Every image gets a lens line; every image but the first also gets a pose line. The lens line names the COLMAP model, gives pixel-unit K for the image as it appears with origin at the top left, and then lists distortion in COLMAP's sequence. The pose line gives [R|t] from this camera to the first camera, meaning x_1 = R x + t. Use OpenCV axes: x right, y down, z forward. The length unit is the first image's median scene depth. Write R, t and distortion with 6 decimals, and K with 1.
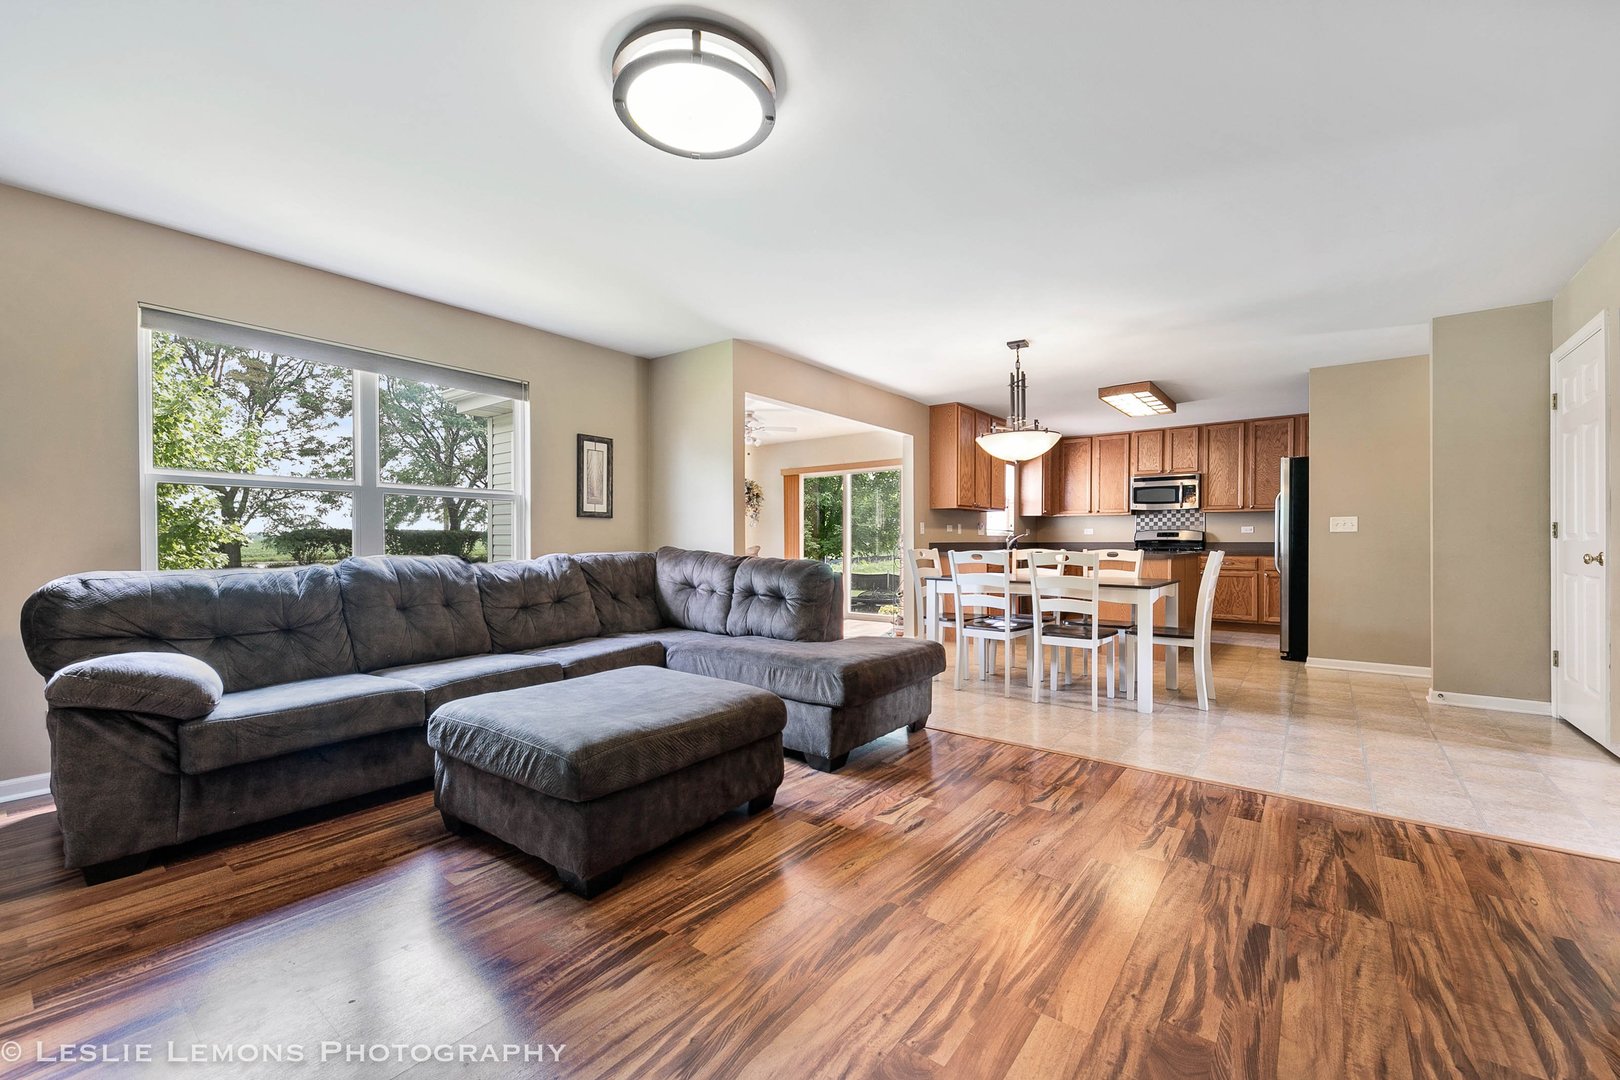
lens RADIAL K [[645.4, 0, 807.5], [0, 645.4, 543.8], [0, 0, 1]] dist [0.007110, -0.000254]
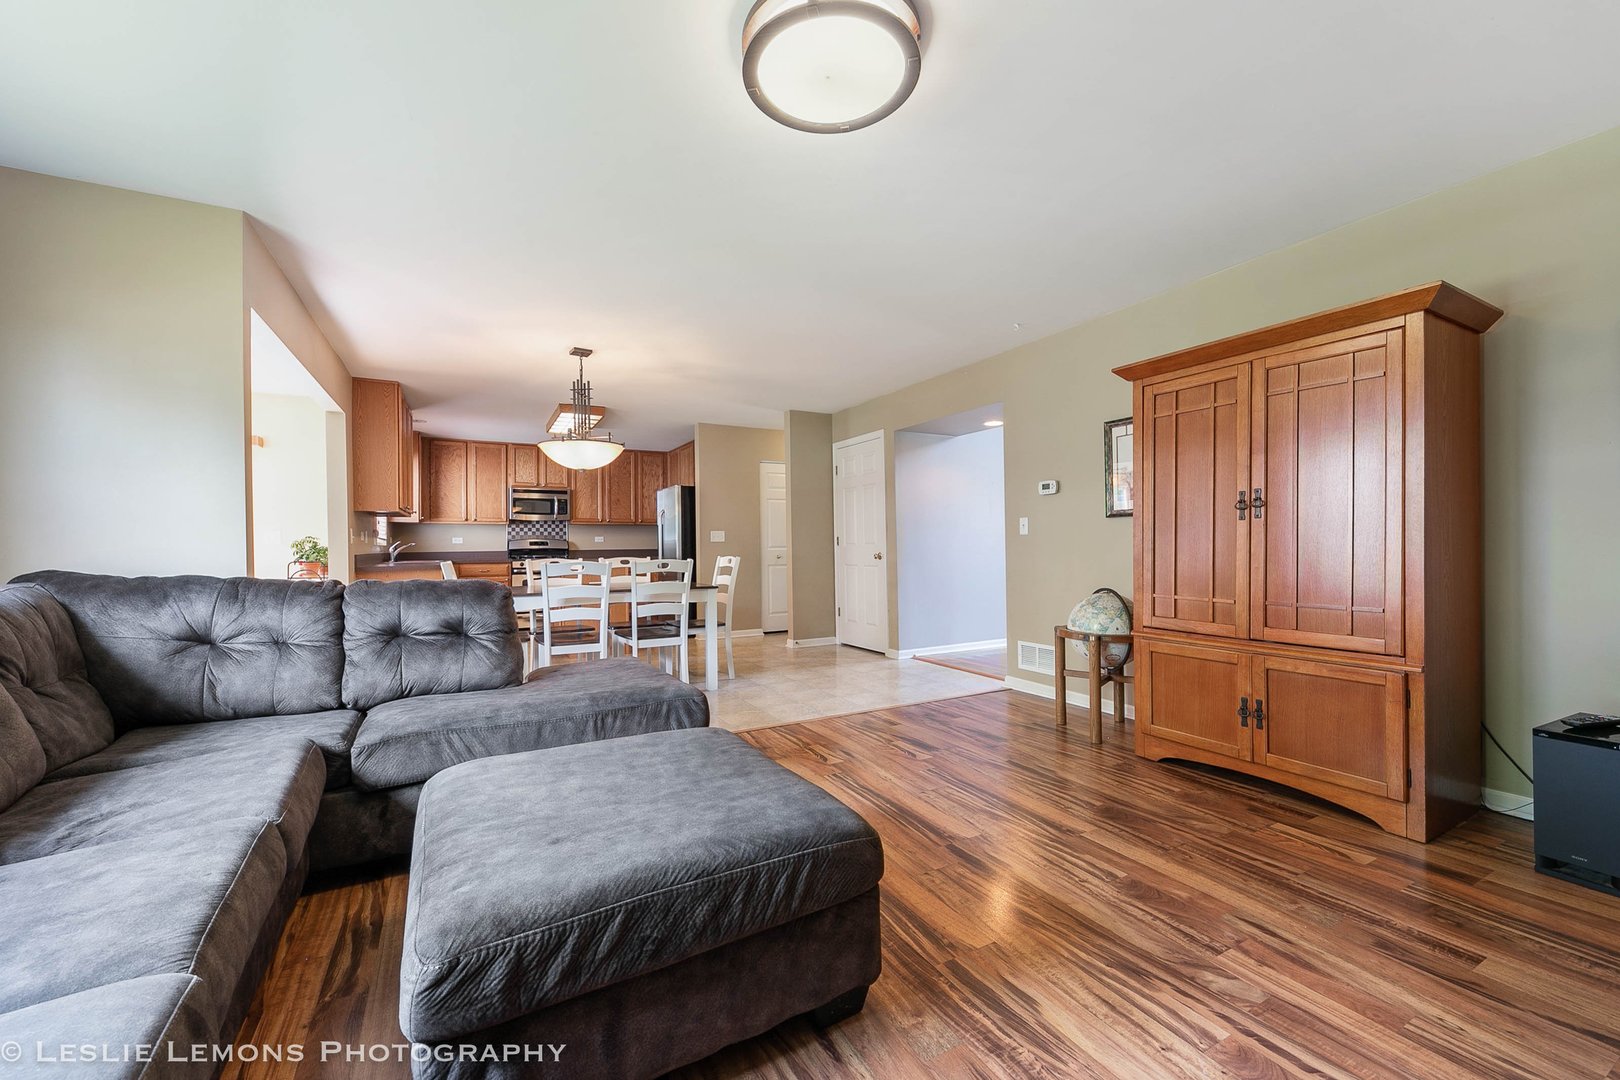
lens RADIAL K [[639.7, 0, 801.8], [0, 639.7, 542.2], [0, 0, 1]] dist [0.000325, -0.000022]
pose [[0.407501, -0.000029, 0.913205, -0.368471], [0.014157, 0.999880, -0.006286, -0.005488], [-0.913095, 0.015490, 0.407453, 0.252355]]
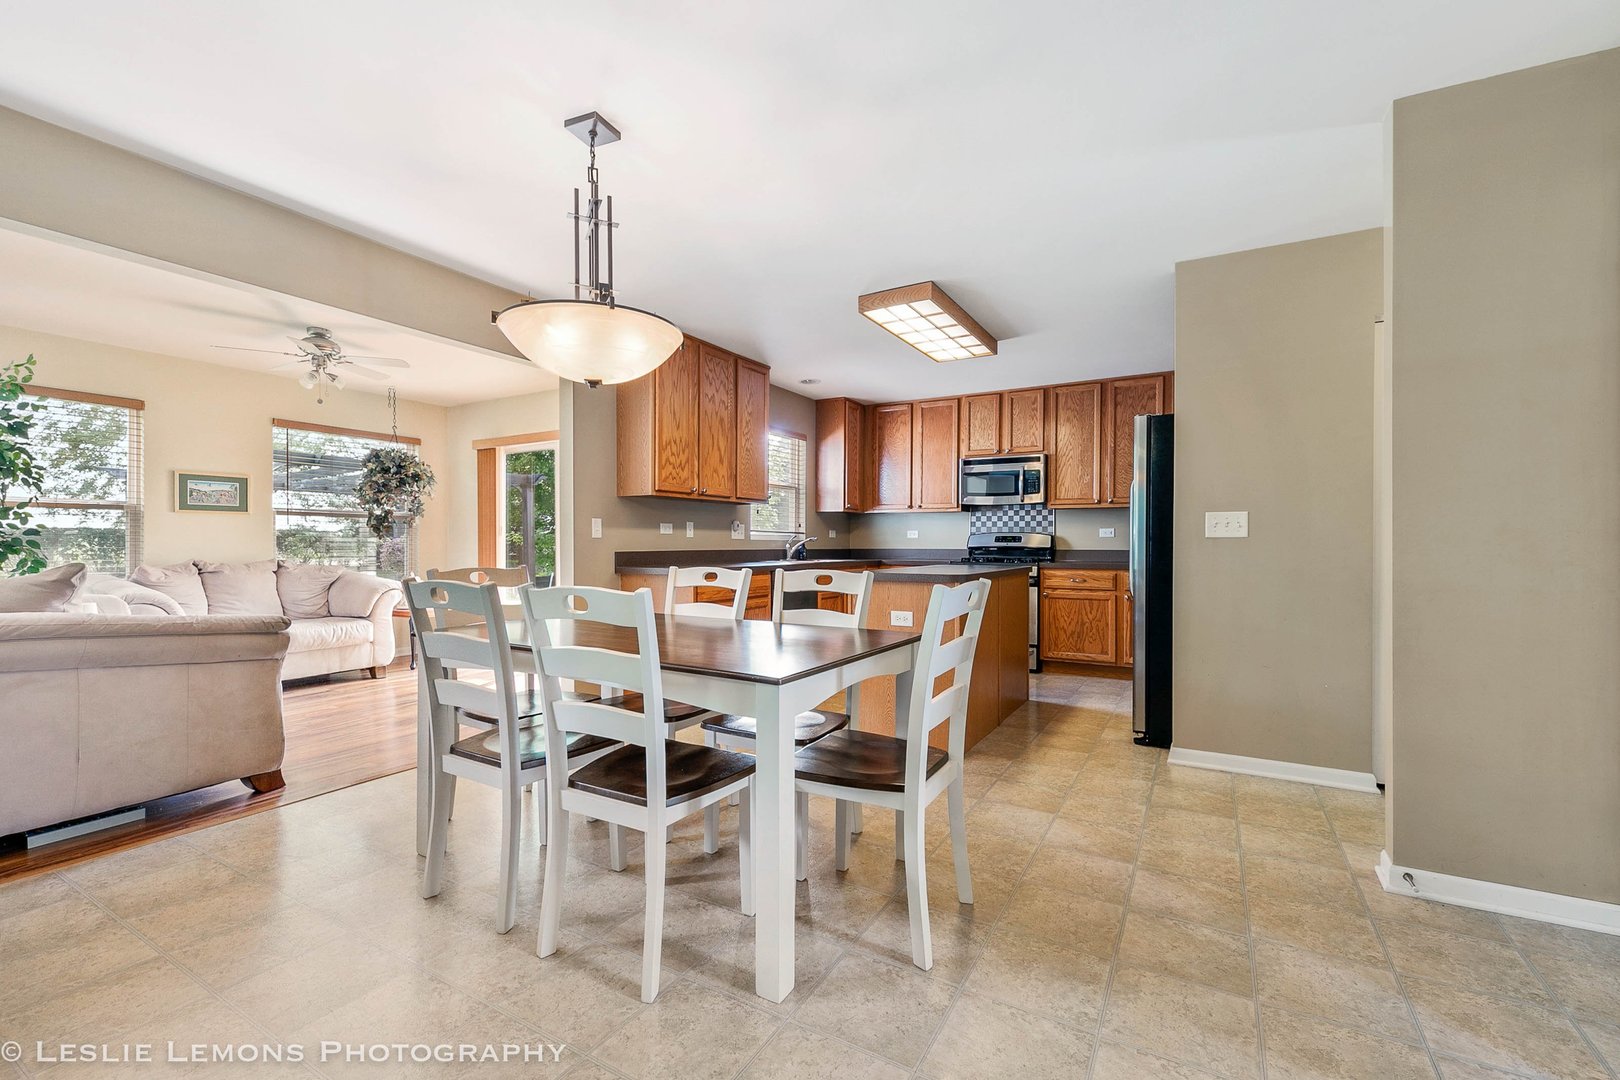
lens RADIAL K [[678.8, 0, 808.1], [0, 678.8, 545.3], [0, 0, 1]] dist [0.003584, 0.000250]
pose [[0.990123, 0.001514, 0.140194, 0.350752], [-0.001412, 0.999999, -0.000827, -0.009474], [-0.140195, 0.000621, 0.990124, 0.425298]]
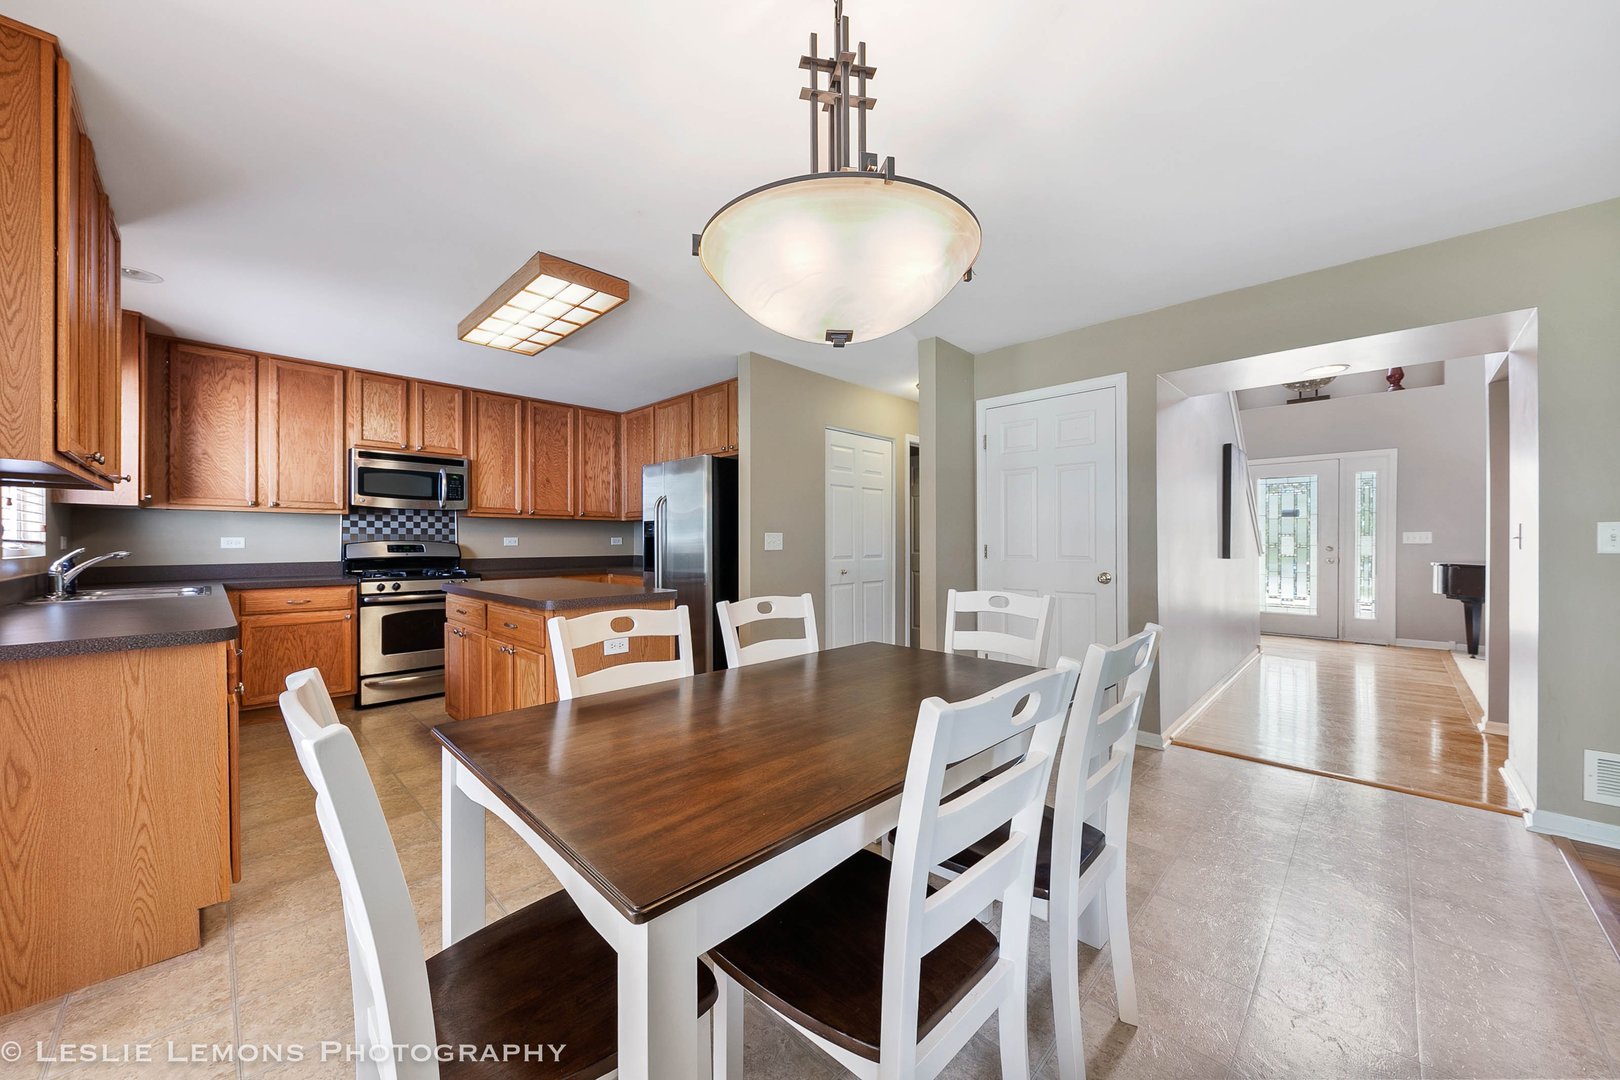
lens RADIAL K [[586.4, 0, 808.6], [0, 586.4, 543.5], [0, 0, 1]] dist [0.022682, -0.011379]
pose [[0.111369, -0.003453, 0.993773, 0.042292], [0.006206, 0.999977, 0.002779, -0.028157], [-0.993760, 0.005858, 0.111388, 0.838596]]
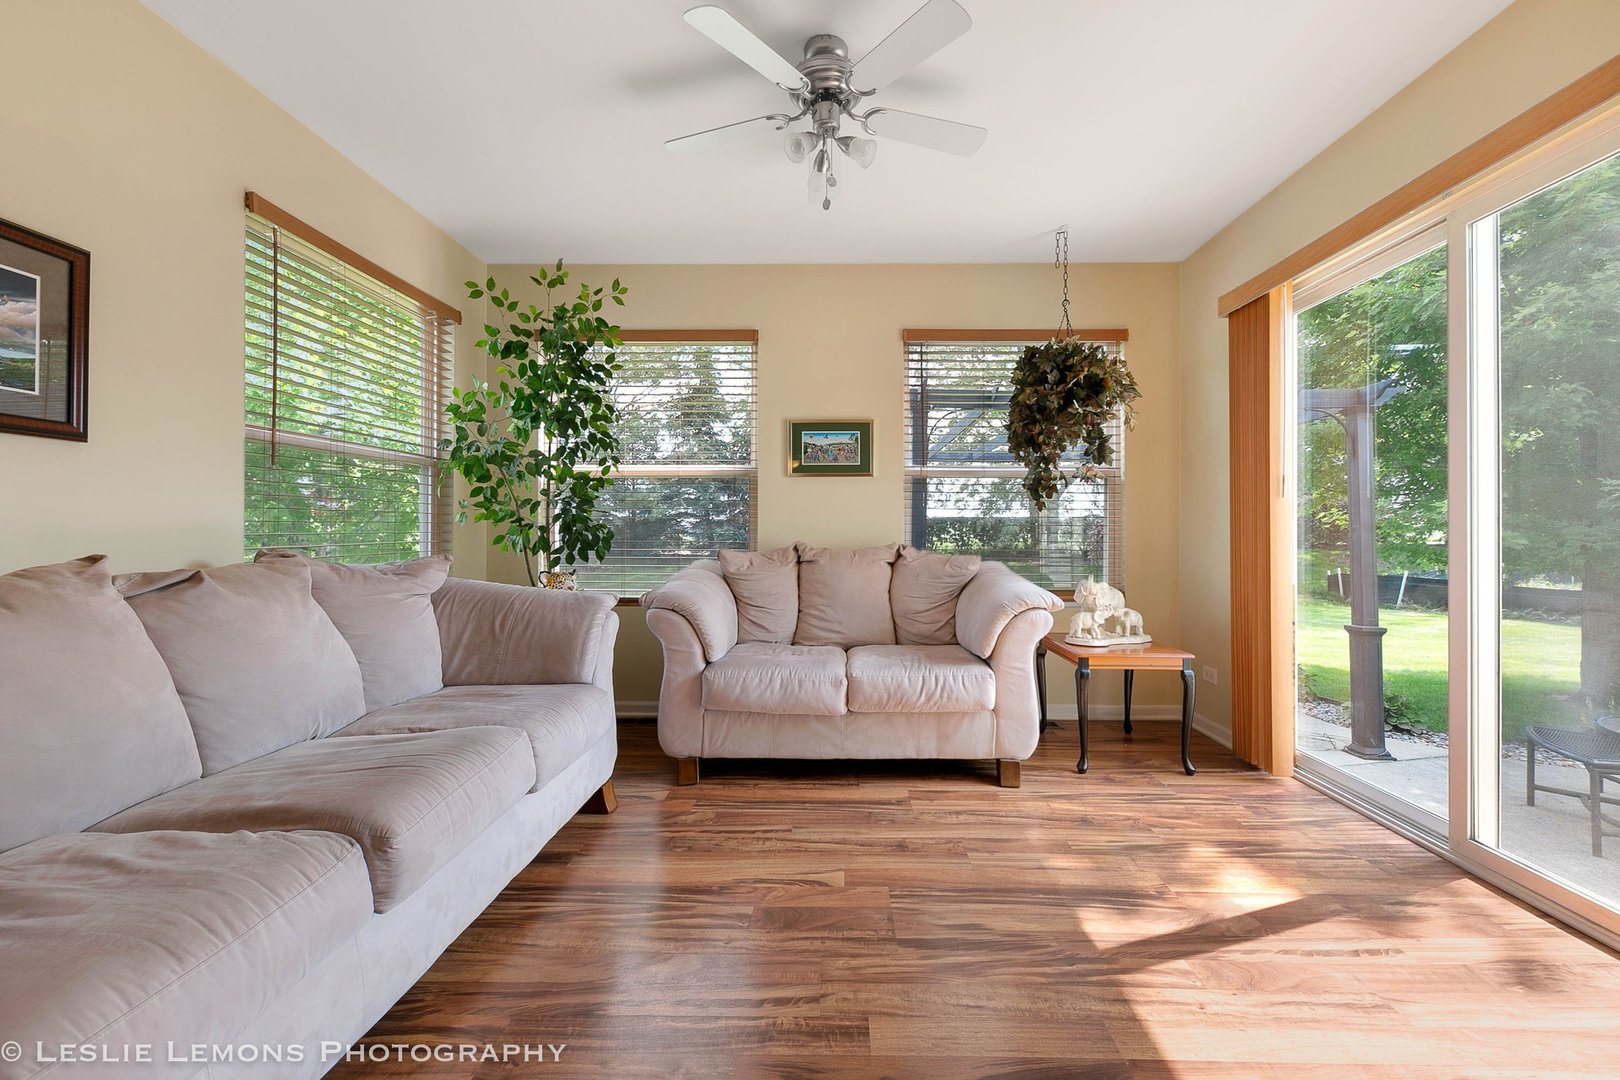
lens RADIAL K [[676.7, 0, 831.5], [0, 676.7, 523.7], [0, 0, 1]] dist [0.003208, 0.000065]
pose [[0.611437, -0.007769, -0.791255, 0.181022], [-0.002649, 0.999926, -0.011865, 0.000290], [0.791289, 0.009351, 0.611371, 1.099690]]
